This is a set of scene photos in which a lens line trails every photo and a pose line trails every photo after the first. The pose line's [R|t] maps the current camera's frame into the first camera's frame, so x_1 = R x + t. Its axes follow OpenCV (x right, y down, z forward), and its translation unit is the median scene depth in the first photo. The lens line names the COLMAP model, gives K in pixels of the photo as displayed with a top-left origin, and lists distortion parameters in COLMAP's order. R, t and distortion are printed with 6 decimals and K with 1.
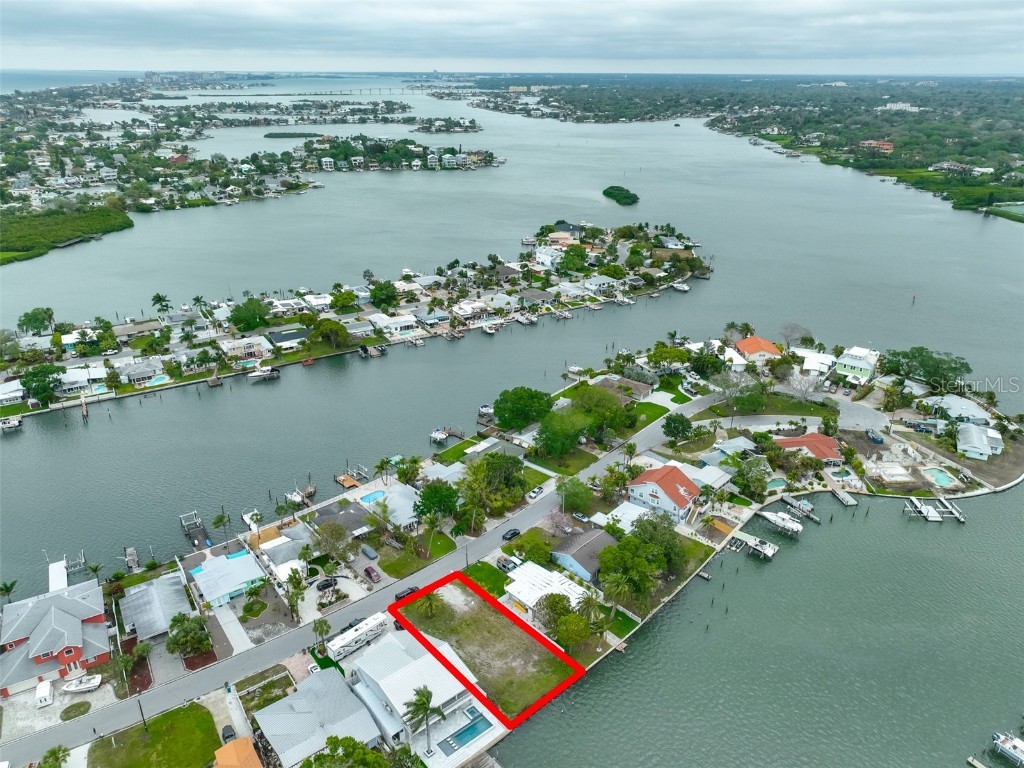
lens RADIAL K [[717.9, 0, 515.9], [0, 717.9, 378.3], [0, 0, 1]] dist [0.001012, 0.016326]
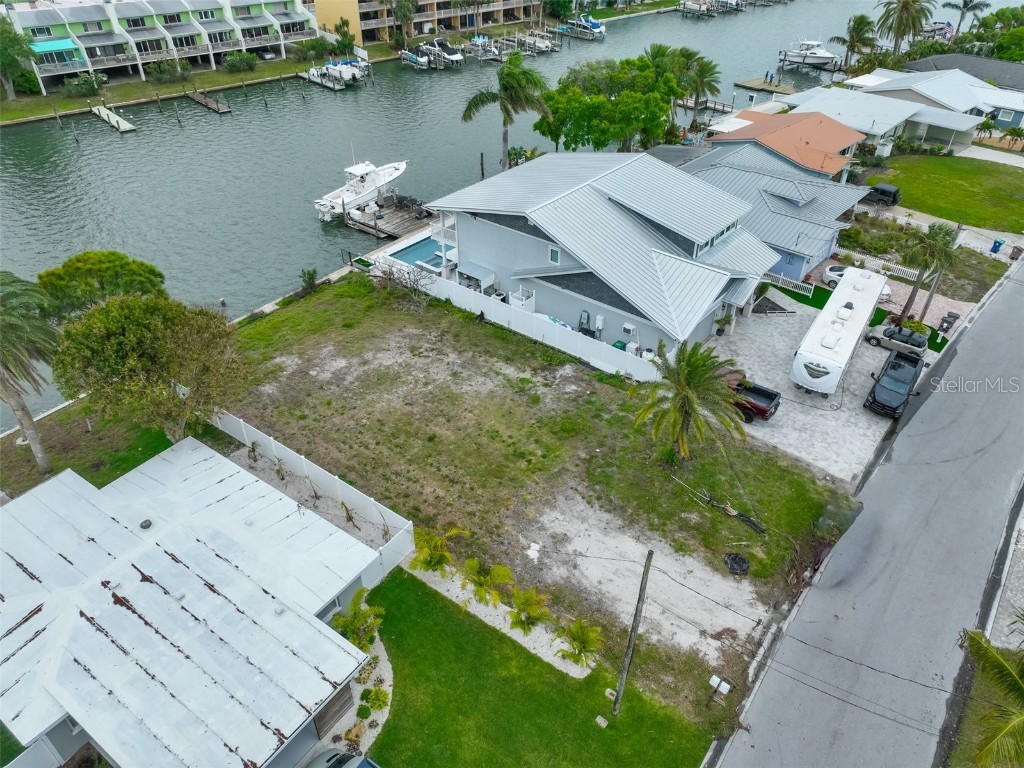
lens RADIAL K [[717.9, 0, 515.9], [0, 717.9, 378.3], [0, 0, 1]] dist [0.001012, 0.016326]
pose [[-0.983015, 0.097409, -0.155539, -0.014853], [-0.082856, 0.520663, 0.849732, 0.058372], [0.163755, 0.848187, -0.503749, 0.592984]]
